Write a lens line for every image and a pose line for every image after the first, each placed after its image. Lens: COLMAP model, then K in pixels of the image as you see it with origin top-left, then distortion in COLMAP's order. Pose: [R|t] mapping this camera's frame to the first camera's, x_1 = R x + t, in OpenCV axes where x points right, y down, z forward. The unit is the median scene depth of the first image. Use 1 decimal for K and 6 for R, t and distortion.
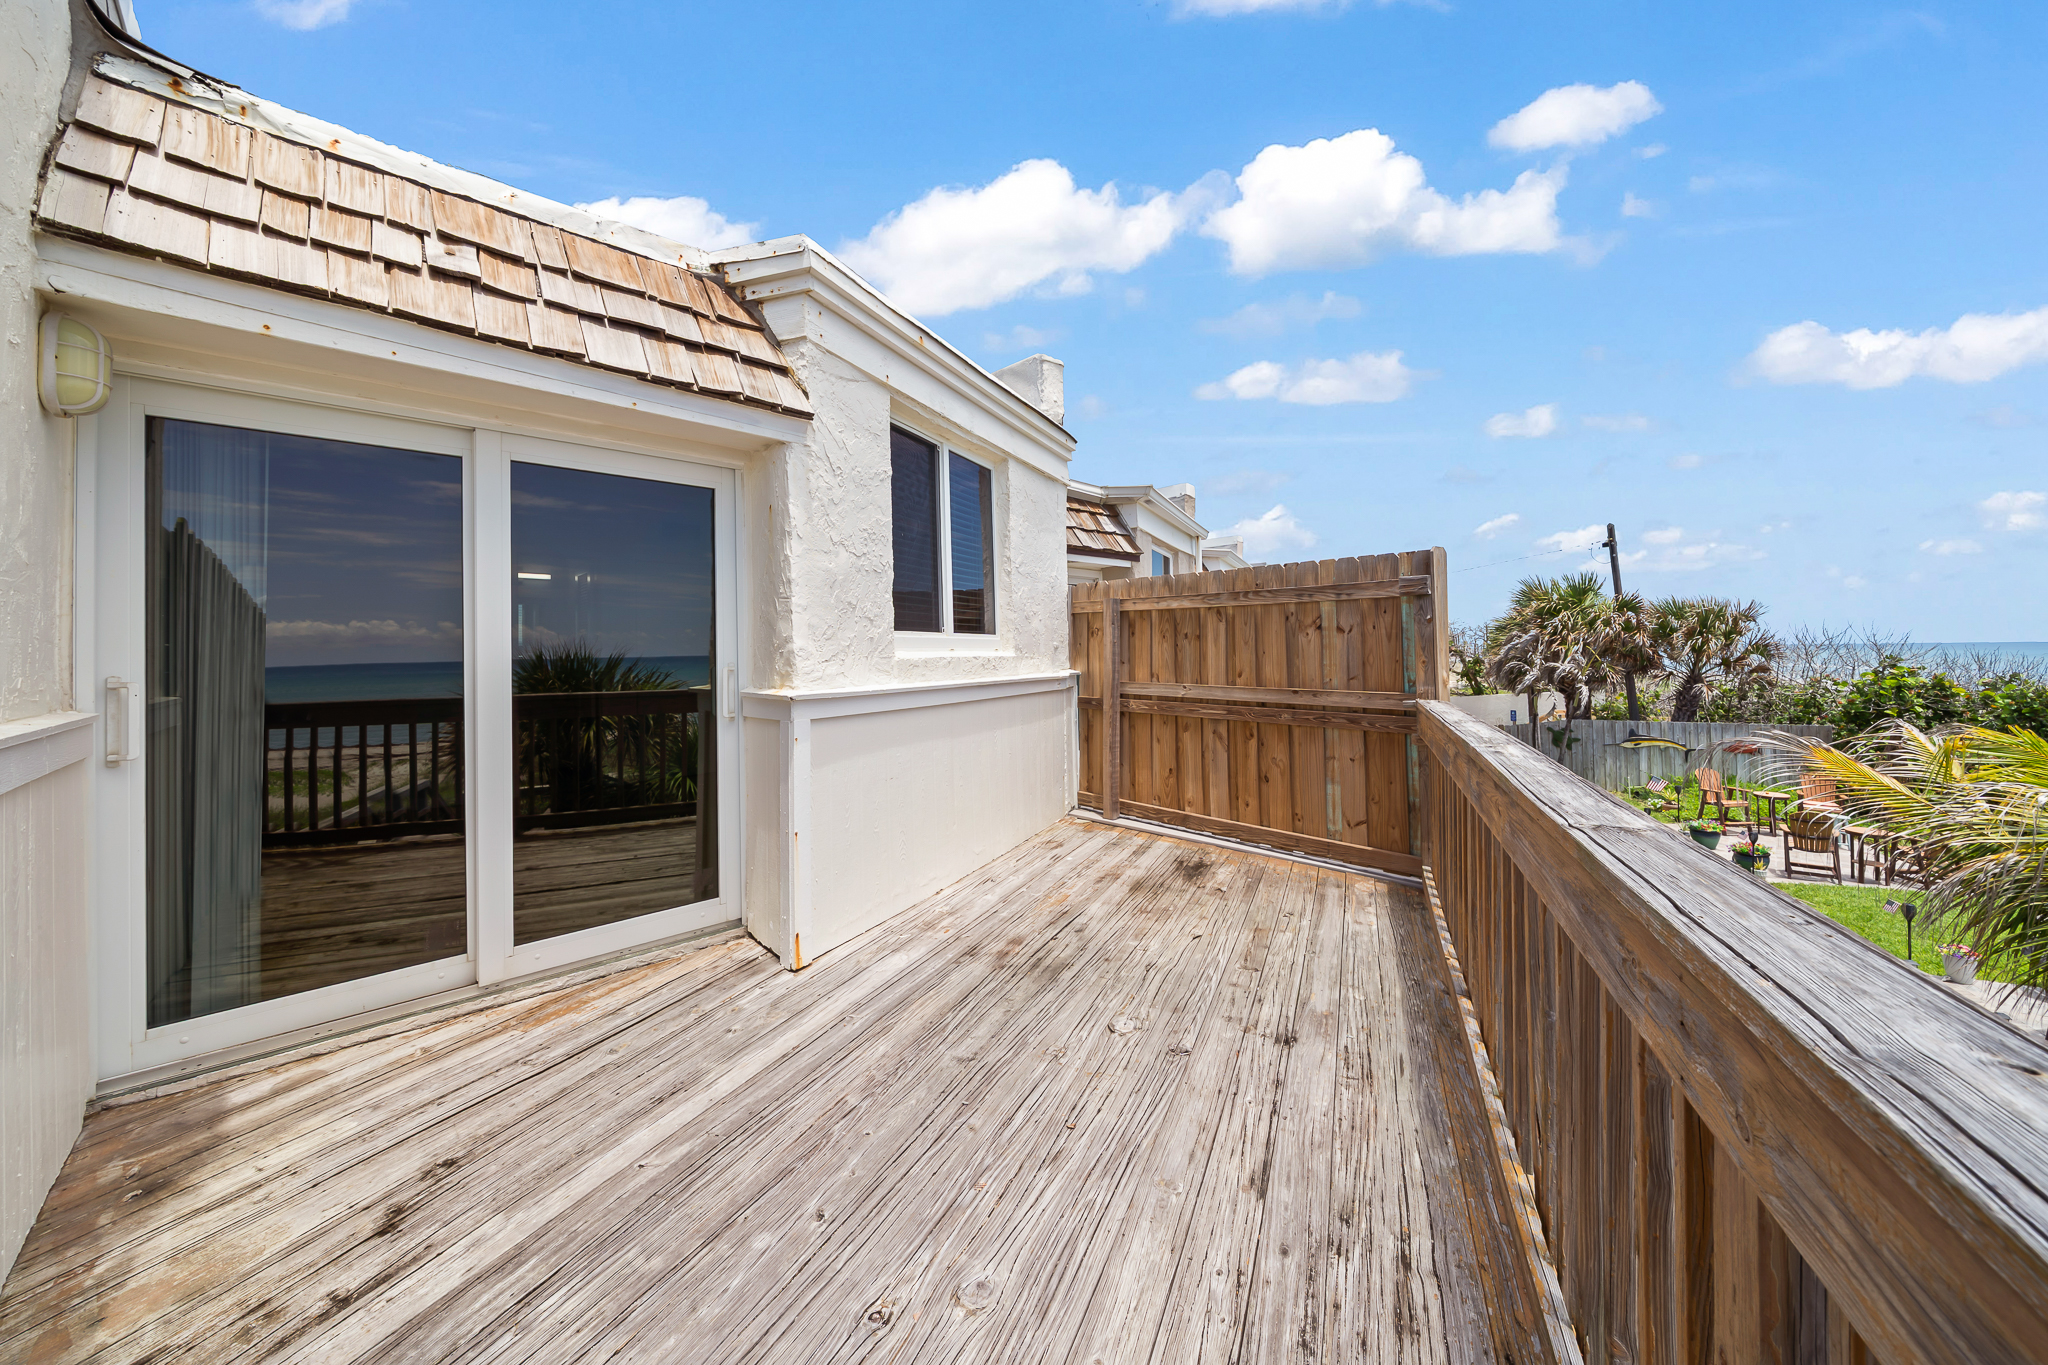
lens RADIAL K [[708.4, 0, 926.1], [0, 708.4, 661.4], [0, 0, 1]] dist [-0.000637, 0.000026]
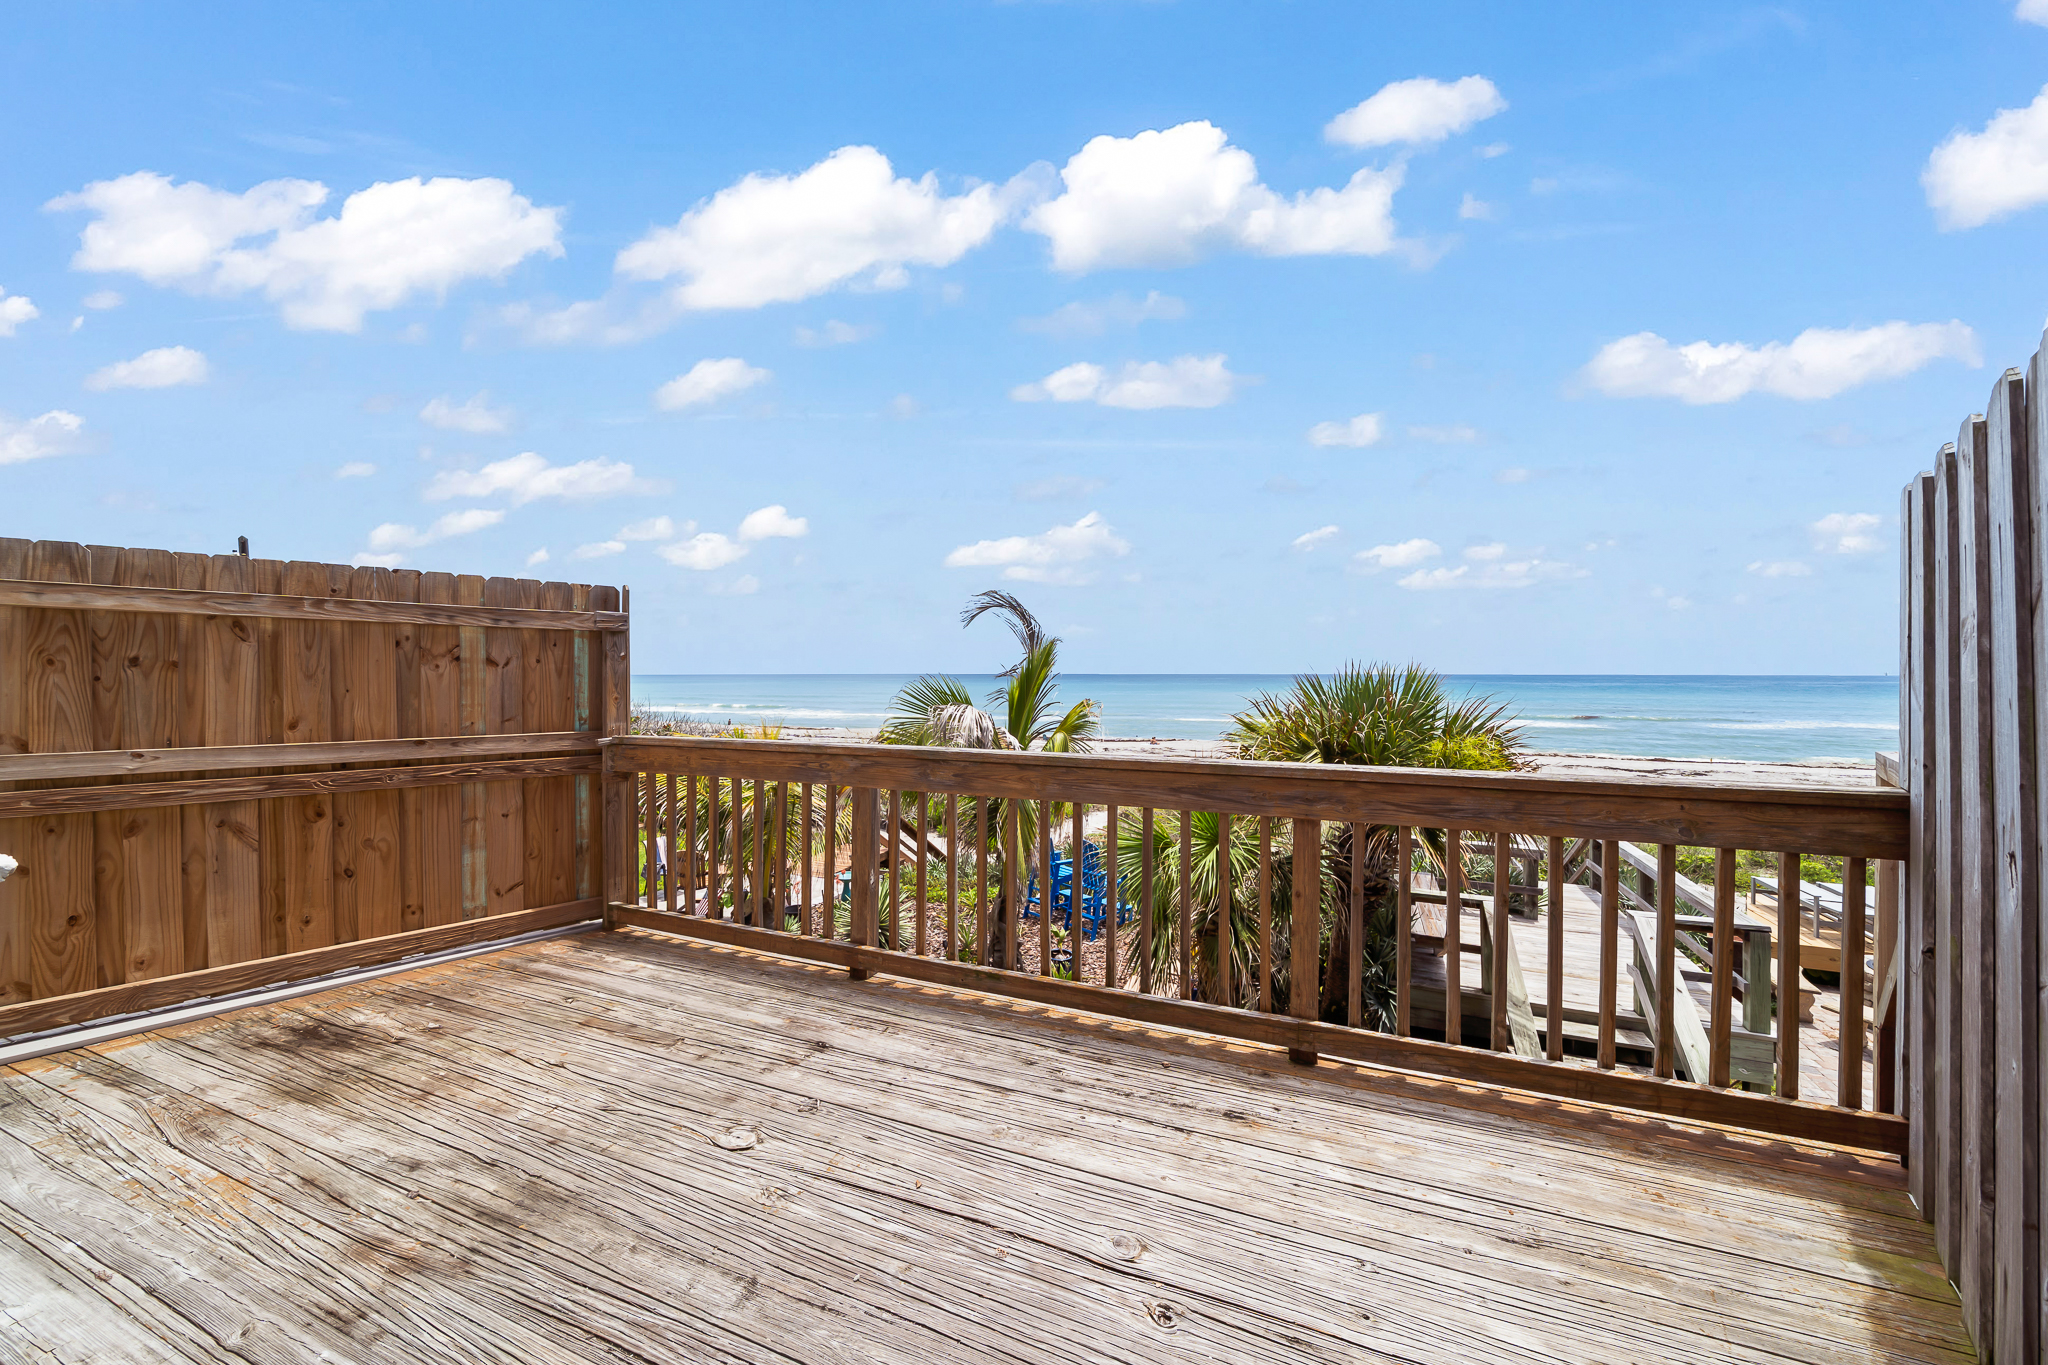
lens RADIAL K [[708.4, 0, 1027.1], [0, 708.4, 670.9], [0, 0, 1]] dist [-0.000637, 0.000026]
pose [[0.999791, 0.020413, 0.000678, 0.406674], [-0.020423, 0.999468, 0.025412, -0.024406], [-0.000159, -0.025420, 0.999677, 0.018892]]
